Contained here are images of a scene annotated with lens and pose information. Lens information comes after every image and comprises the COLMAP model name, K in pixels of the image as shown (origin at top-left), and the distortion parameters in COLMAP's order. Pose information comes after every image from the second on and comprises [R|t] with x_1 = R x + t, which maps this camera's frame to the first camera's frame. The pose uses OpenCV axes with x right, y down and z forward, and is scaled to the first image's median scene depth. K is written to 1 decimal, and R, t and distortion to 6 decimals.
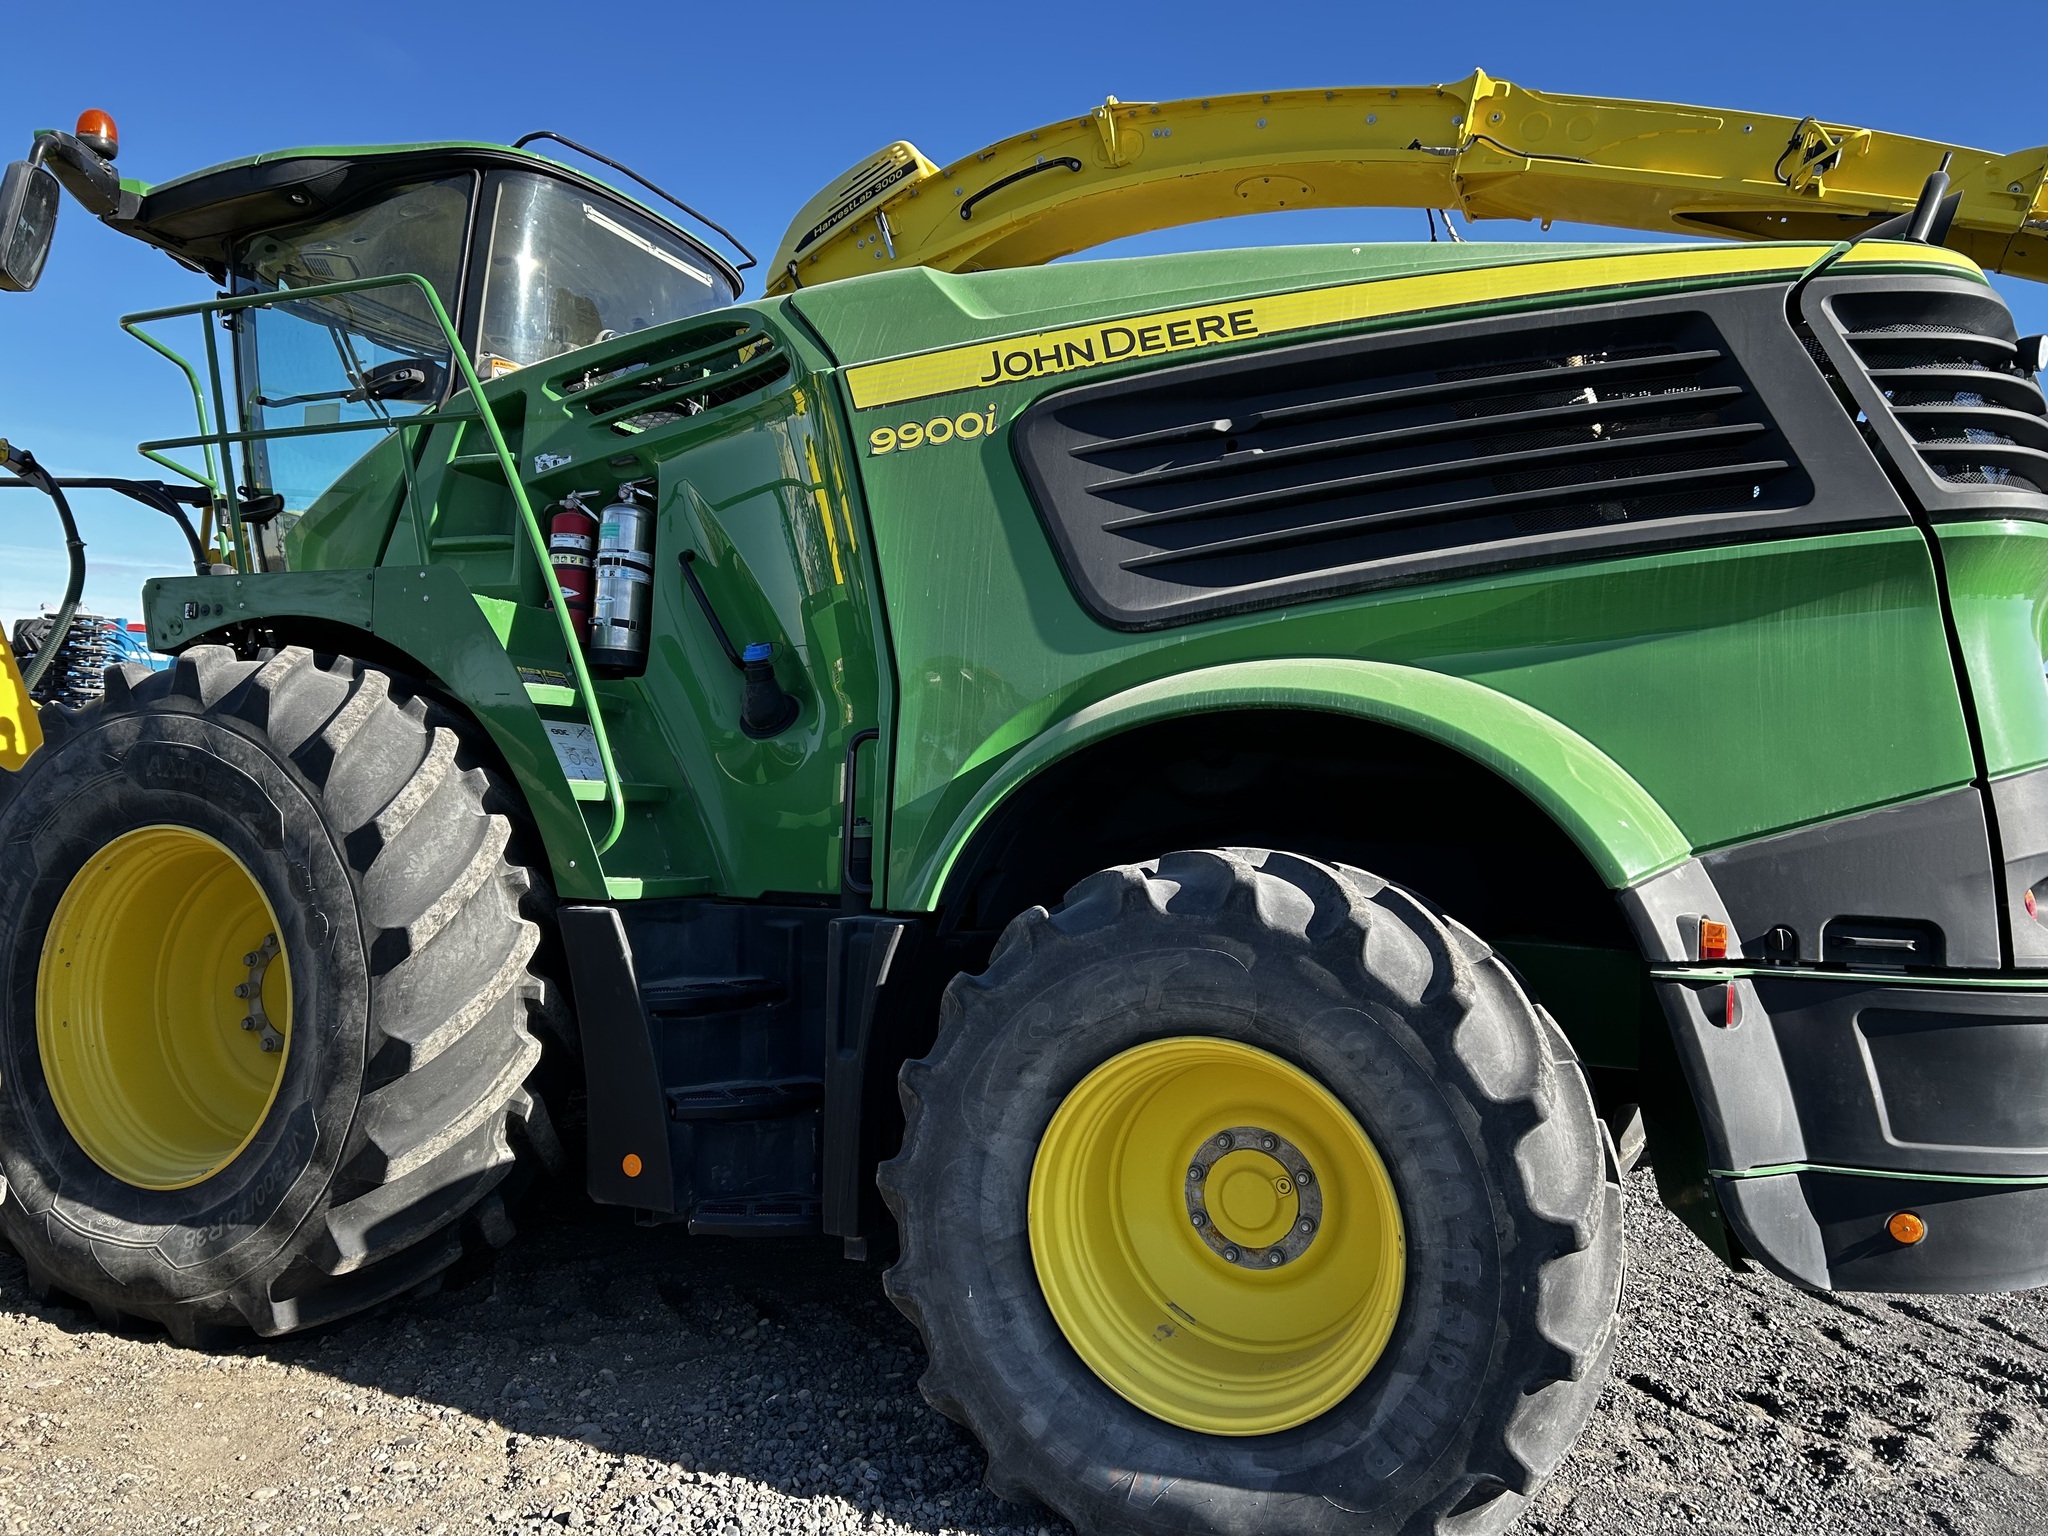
lens RADIAL K [[1577.9, 0, 1024.0], [0, 1577.9, 768.0], [0, 0, 1]] dist [0.053162, -0.055515]
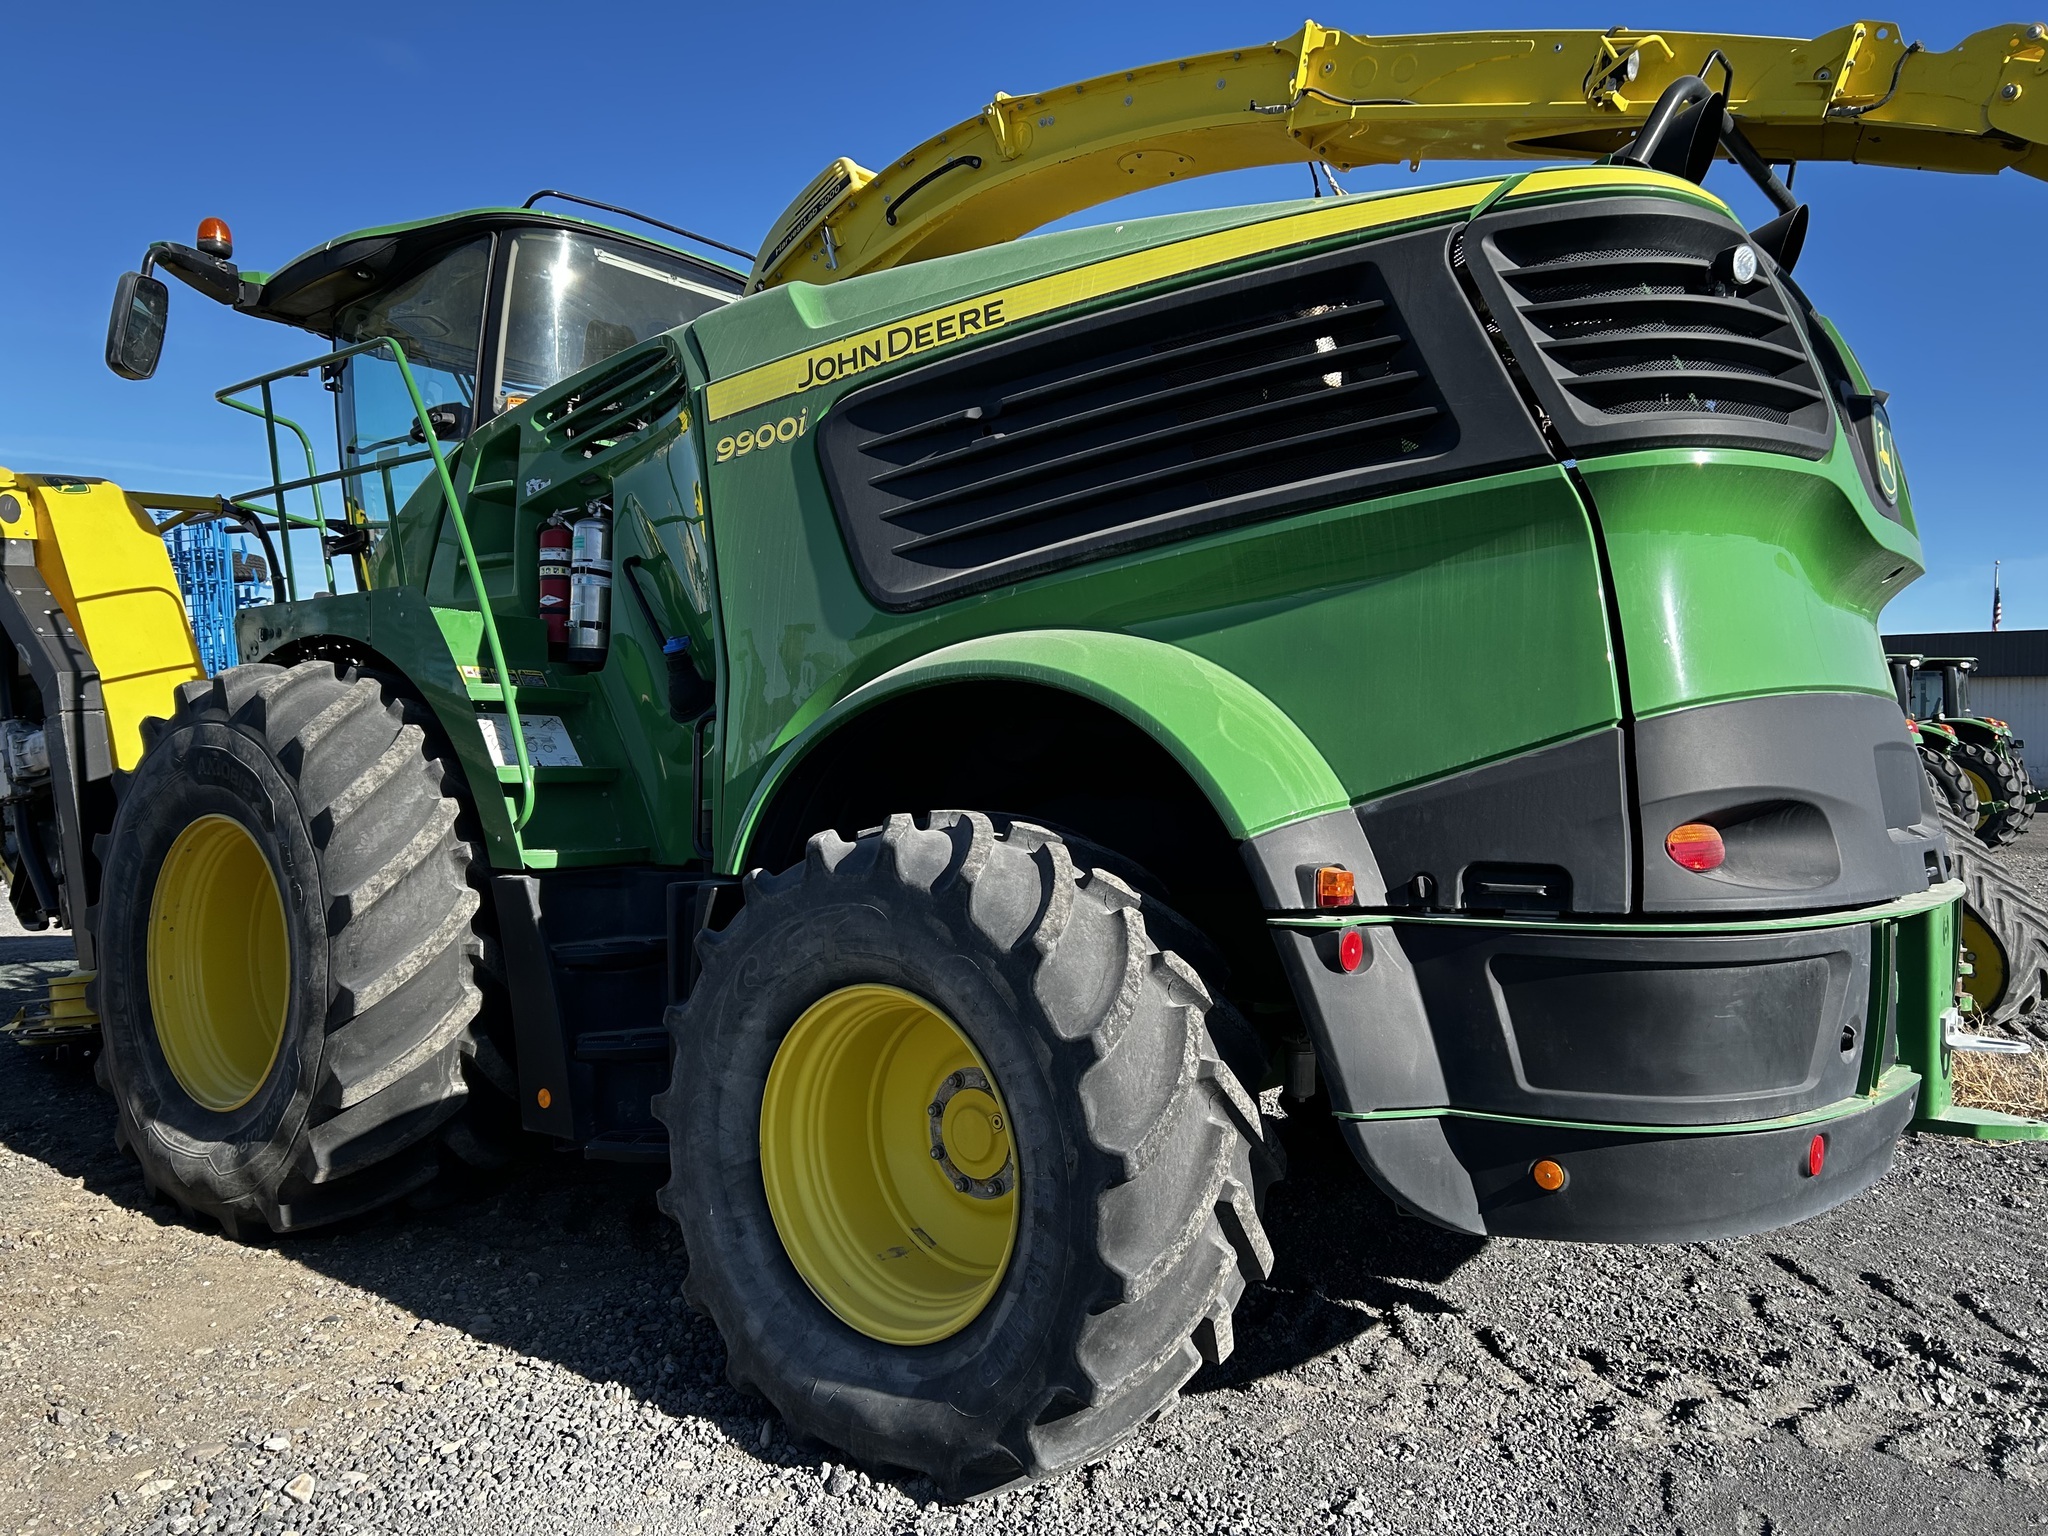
lens RADIAL K [[1577.9, 0, 1024.0], [0, 1577.9, 768.0], [0, 0, 1]] dist [0.053162, -0.055515]
pose [[0.967626, -0.034018, -0.250084, 0.377785], [0.039612, 0.999064, 0.017367, 0.004183], [0.249259, -0.026711, 0.968068, -0.023381]]
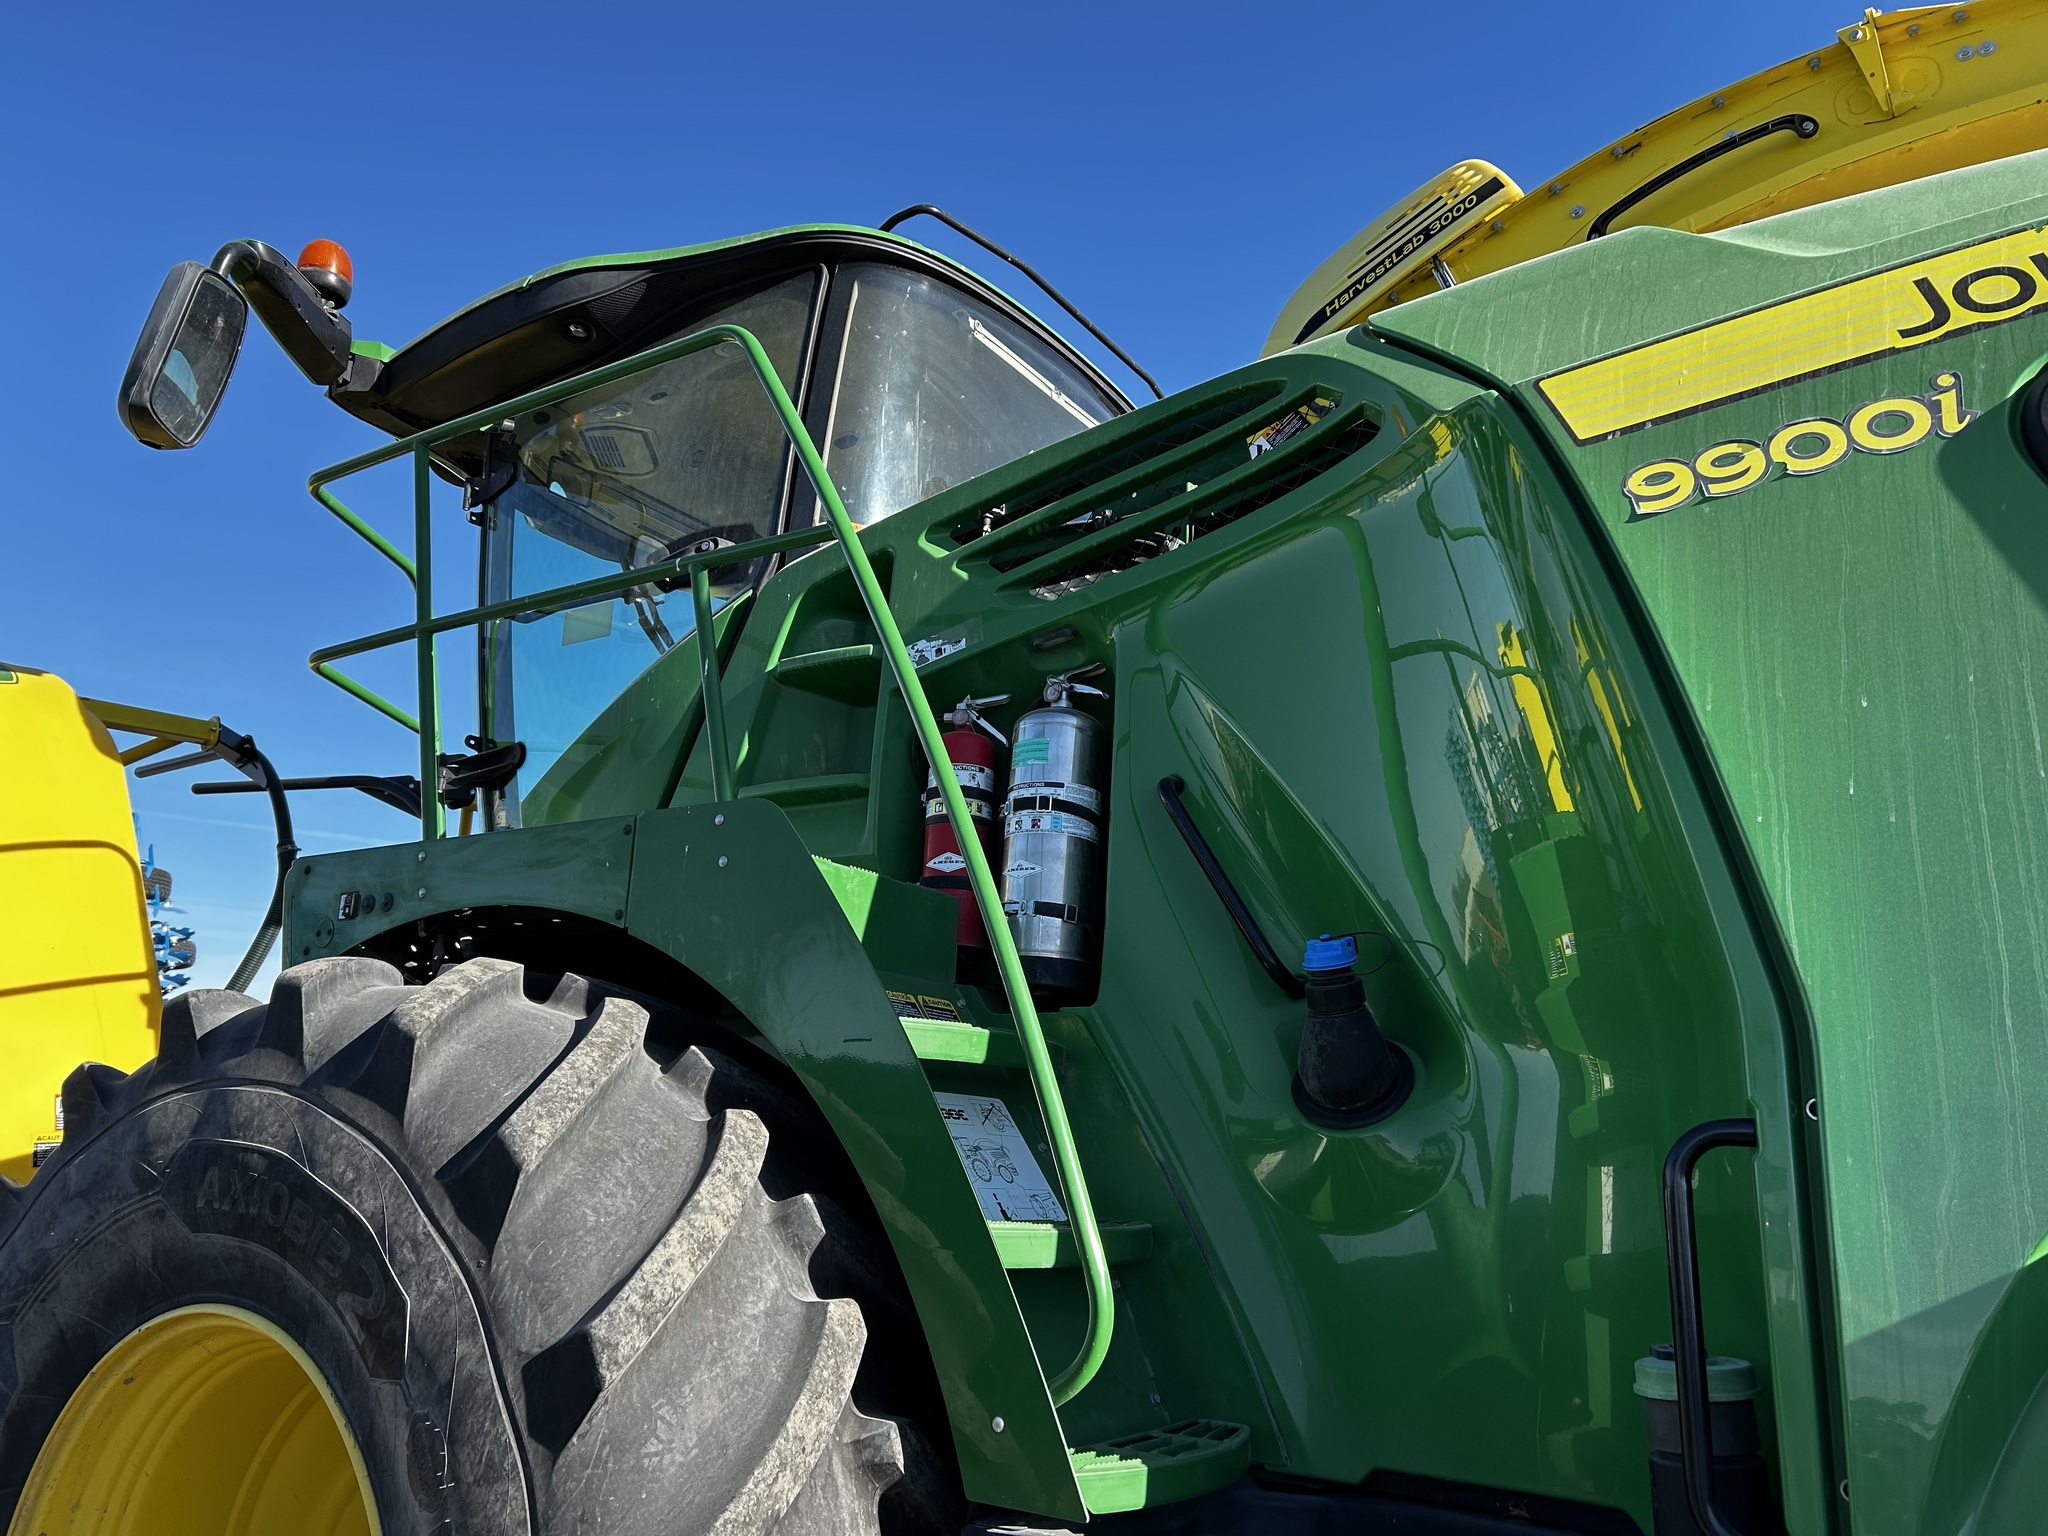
lens RADIAL K [[1541.5, 0, 1030.2], [0, 1541.5, 779.6], [0, 0, 1]] dist [0.043667, -0.038510]
pose [[0.986110, -0.033495, -0.162681, -0.199490], [-0.002313, 0.976591, -0.215093, -0.023241], [0.166078, 0.212481, 0.962949, 0.541171]]
